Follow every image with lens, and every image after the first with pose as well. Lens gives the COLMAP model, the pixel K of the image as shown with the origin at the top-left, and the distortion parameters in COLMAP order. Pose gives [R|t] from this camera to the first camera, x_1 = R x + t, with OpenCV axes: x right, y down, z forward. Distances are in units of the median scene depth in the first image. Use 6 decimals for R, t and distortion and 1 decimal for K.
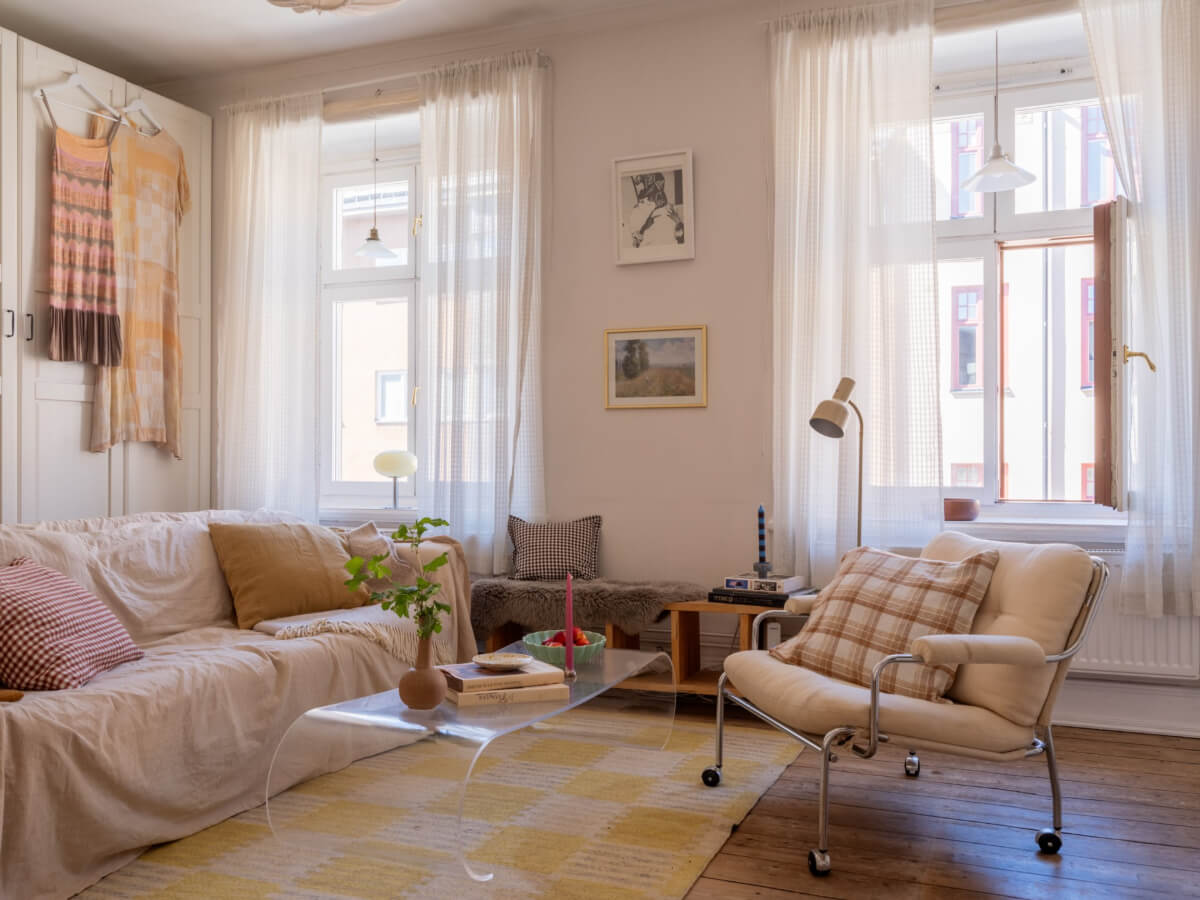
lens RADIAL K [[969.3, 0, 600.1], [0, 969.3, 457.6], [0, 0, 1]] dist [0.010129, 0.001610]
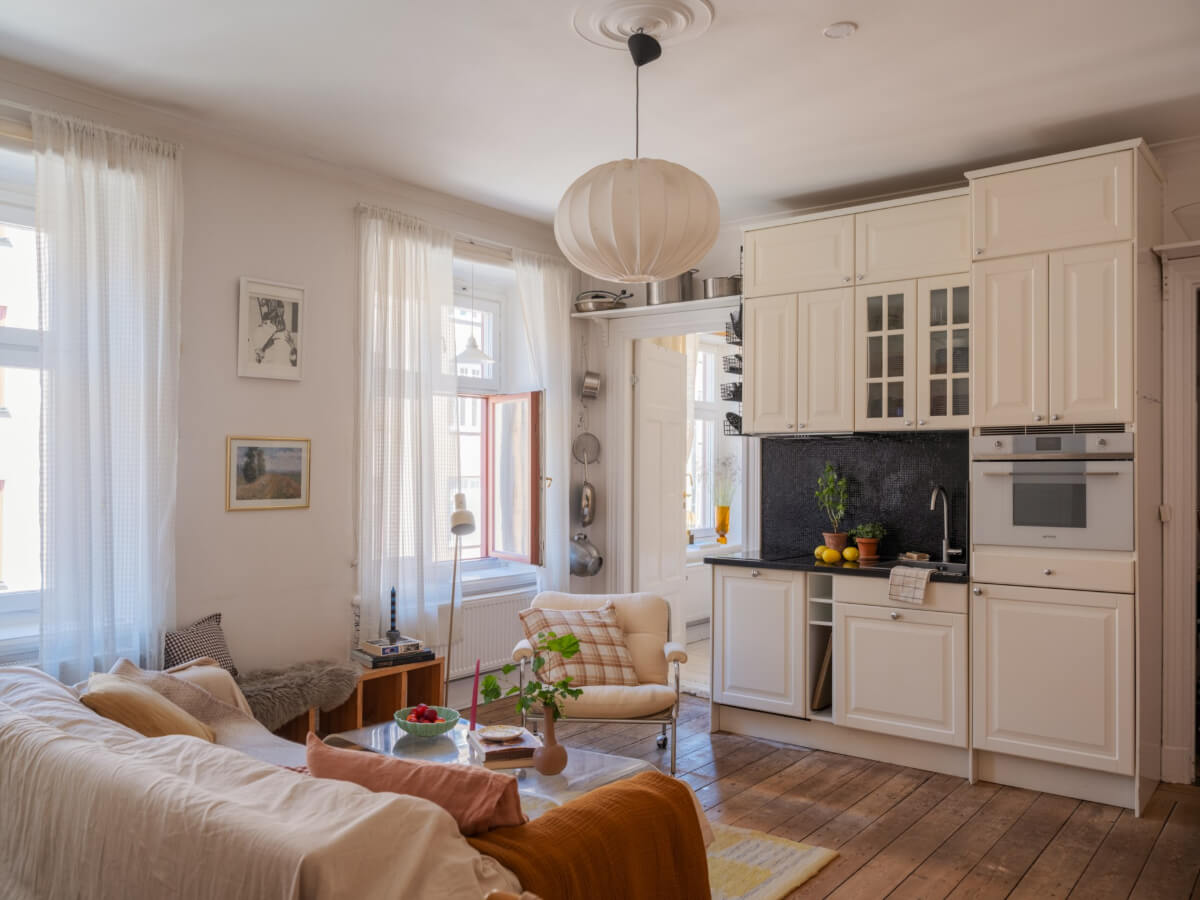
lens RADIAL K [[932.1, 0, 544.9], [0, 932.1, 464.5], [0, 0, 1]] dist [0.001334, 0.001787]
pose [[0.328099, 0.001802, 0.944642, -0.865557], [-0.007635, 0.999971, 0.000744, -0.107521], [-0.944612, -0.007456, 0.328103, 0.356640]]
